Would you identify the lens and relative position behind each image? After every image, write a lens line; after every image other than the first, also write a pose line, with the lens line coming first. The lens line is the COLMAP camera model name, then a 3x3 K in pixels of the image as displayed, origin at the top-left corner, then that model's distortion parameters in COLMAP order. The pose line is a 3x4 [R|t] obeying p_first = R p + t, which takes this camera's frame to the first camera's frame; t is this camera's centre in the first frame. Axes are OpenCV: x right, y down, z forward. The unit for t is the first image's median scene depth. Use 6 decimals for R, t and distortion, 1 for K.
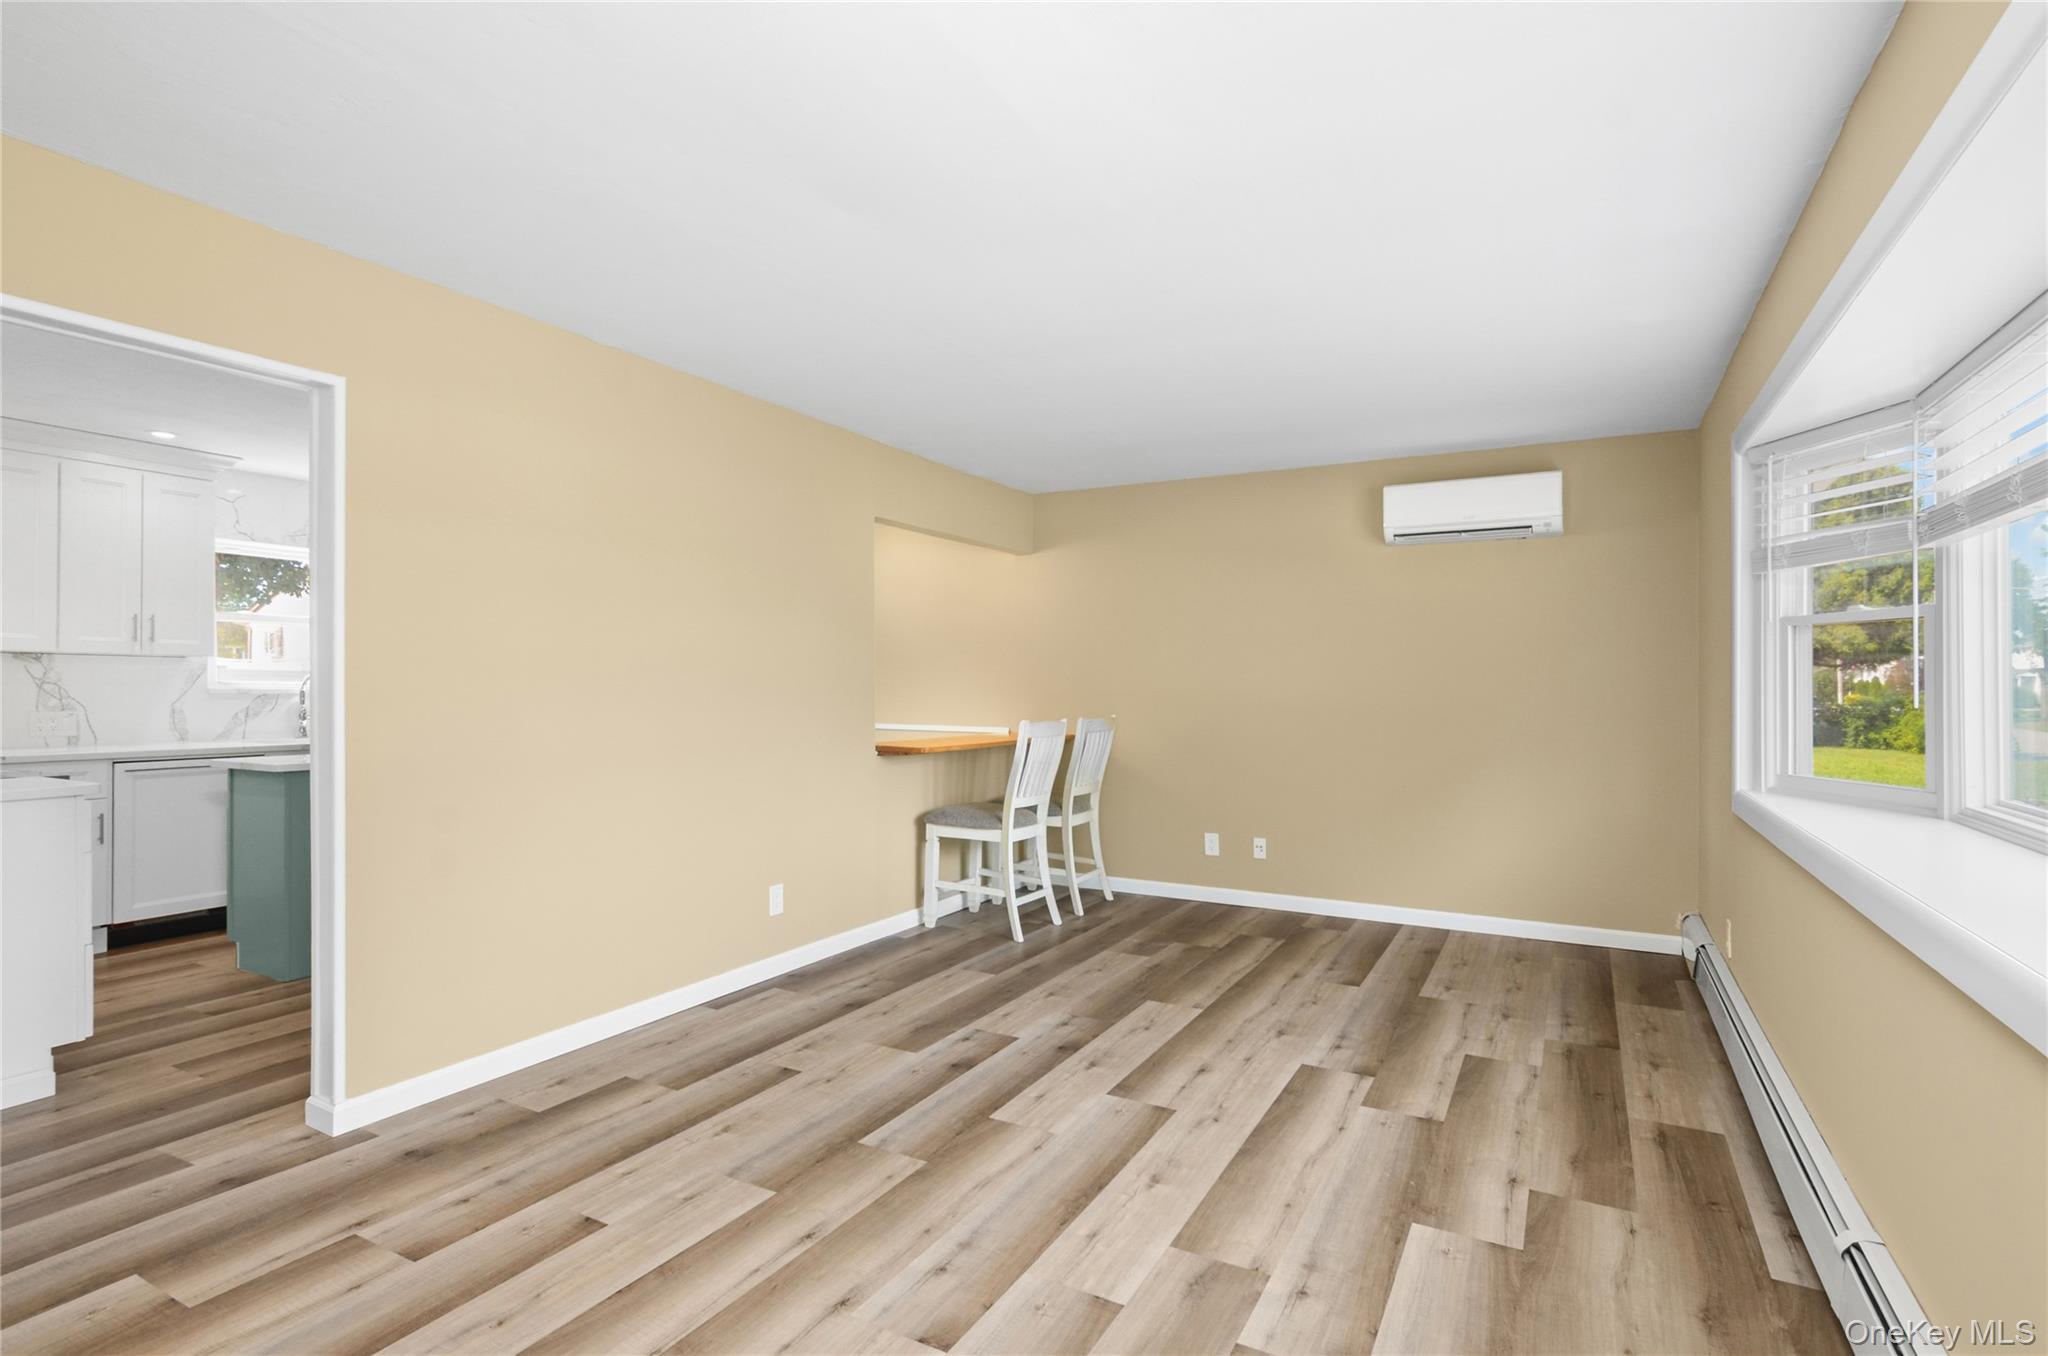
lens RADIAL K [[1010.2, 0, 1044.3], [0, 1010.2, 684.4], [0, 0, 1]] dist [-0.002023, 0.002537]
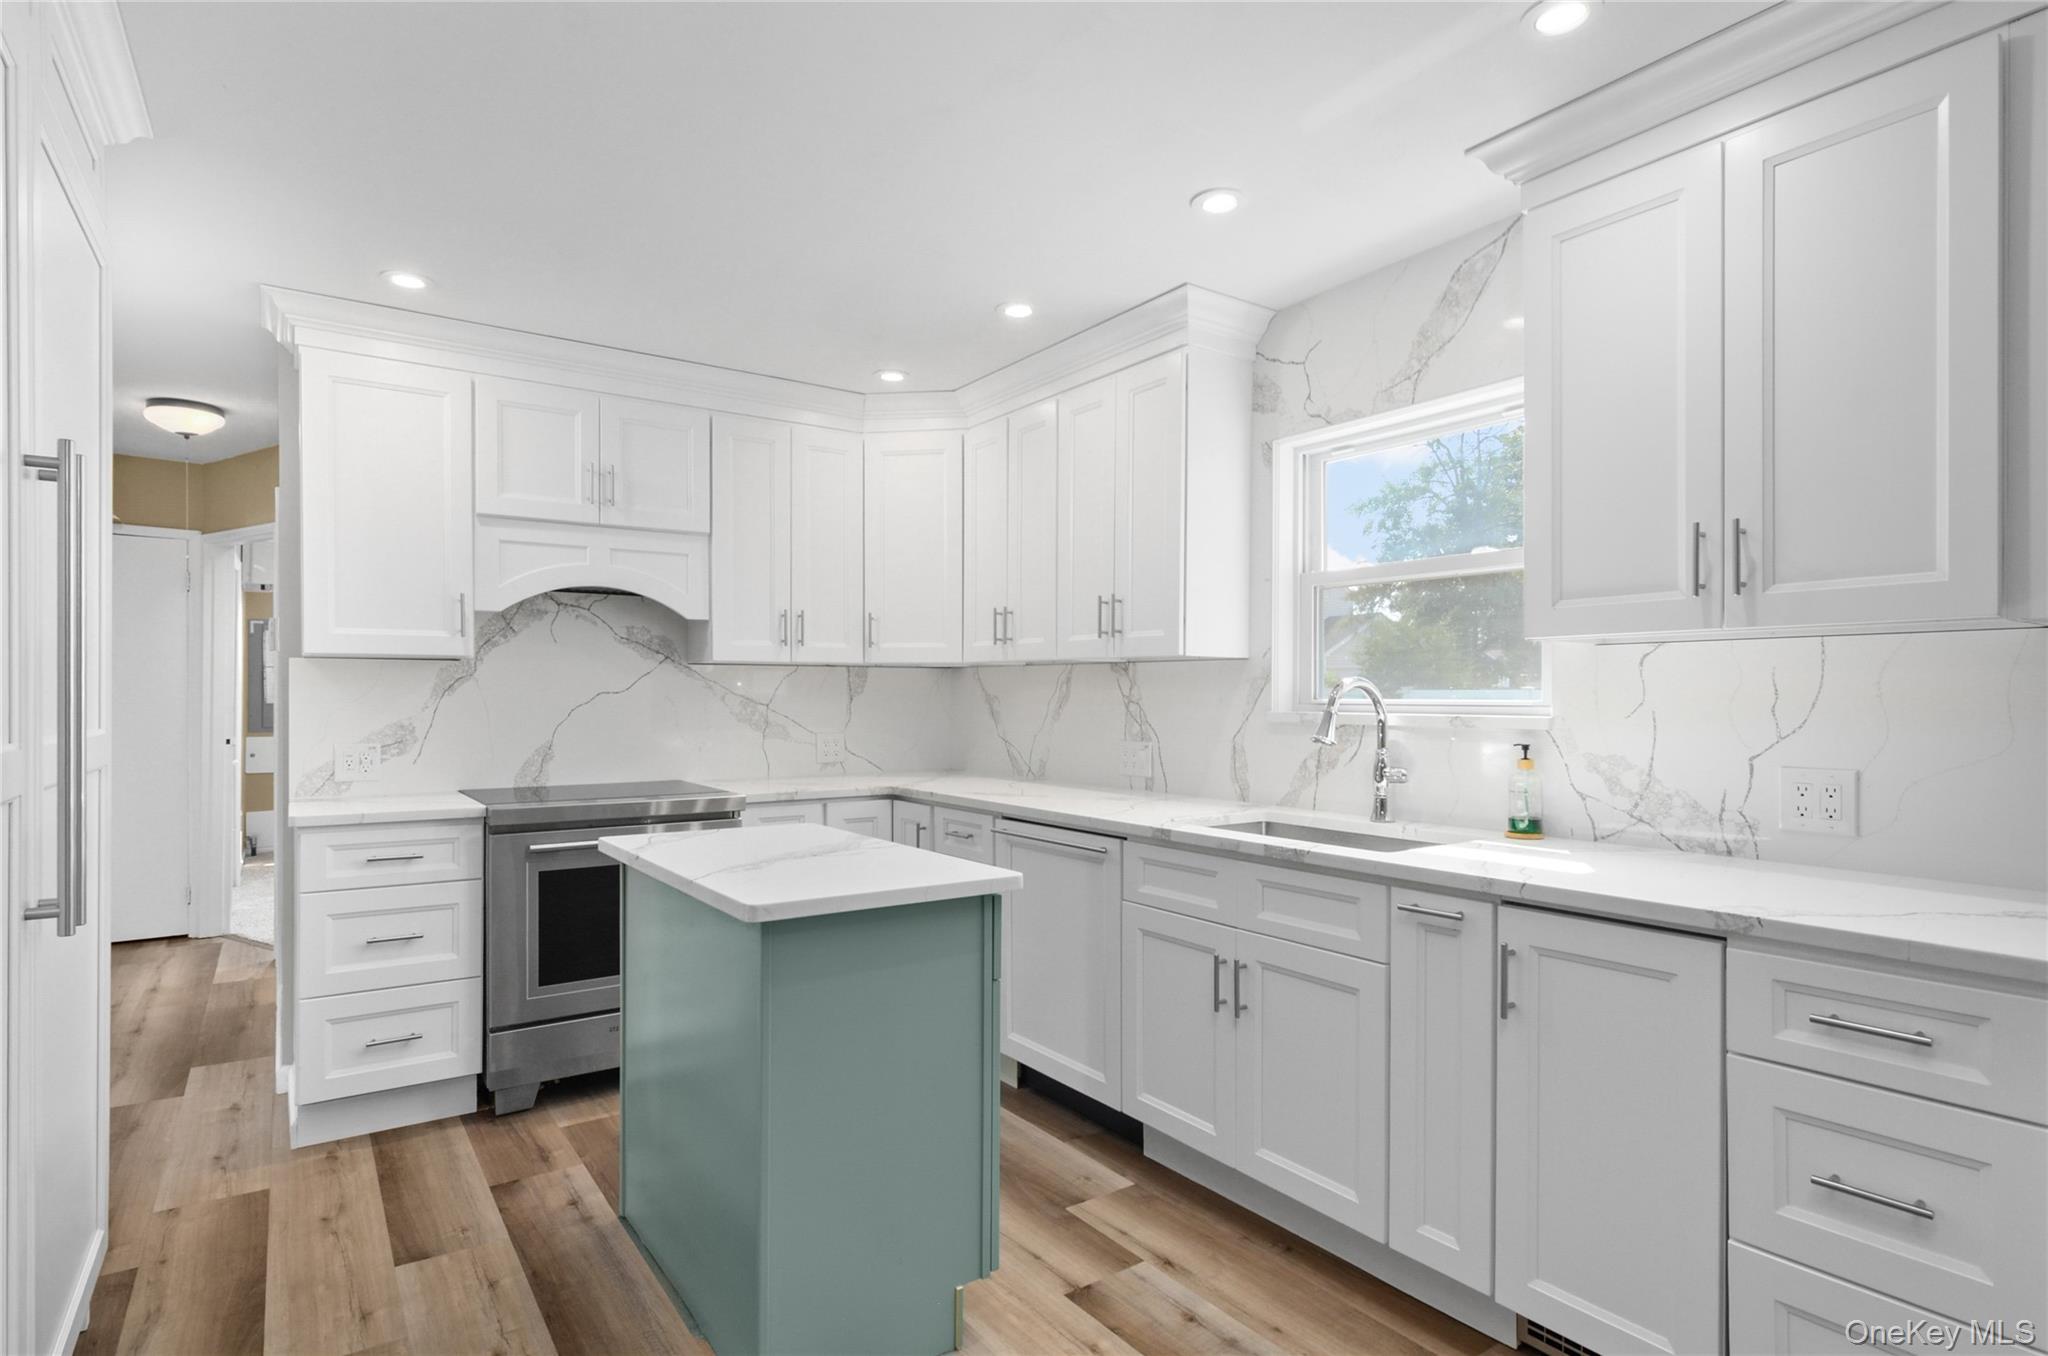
lens RADIAL K [[1045.9, 0, 1025.0], [0, 1045.9, 693.1], [0, 0, 1]] dist [0.004539, -0.001079]
pose [[-0.459467, -0.011591, -0.888119, -0.412059], [-0.007931, 0.999929, -0.008947, -0.000547], [0.888159, 0.002933, -0.459526, 1.885948]]
